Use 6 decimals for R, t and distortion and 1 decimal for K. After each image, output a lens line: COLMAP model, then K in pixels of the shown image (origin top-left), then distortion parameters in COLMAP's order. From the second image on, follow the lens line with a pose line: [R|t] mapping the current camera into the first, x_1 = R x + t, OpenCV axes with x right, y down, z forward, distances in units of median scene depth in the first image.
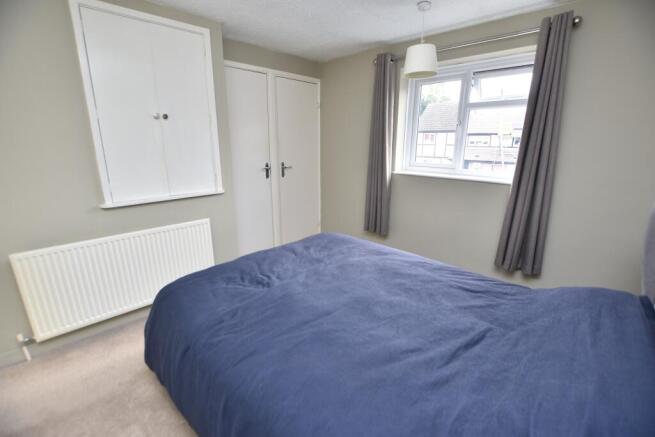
lens RADIAL K [[288.0, 0, 327.5], [0, 288.0, 218.5], [0, 0, 1]] dist [-0.026785, 0.000167]
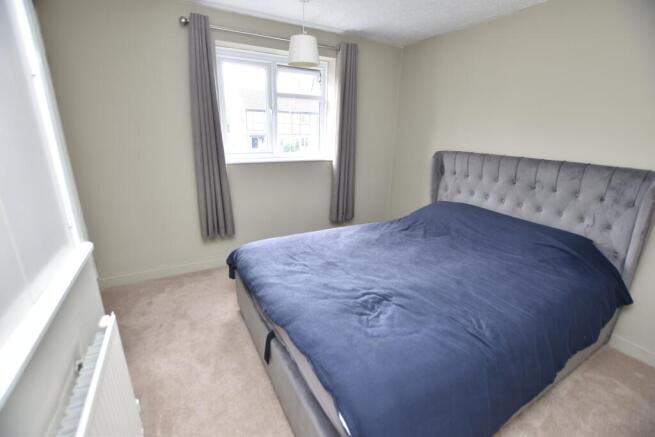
lens RADIAL K [[288.0, 0, 327.5], [0, 288.0, 218.5], [0, 0, 1]] dist [-0.026785, 0.000167]
pose [[0.307609, -0.280536, 0.909217, -0.854586], [0.228253, 0.949404, 0.215712, -0.193410], [-0.923730, 0.141176, 0.356079, 0.706941]]
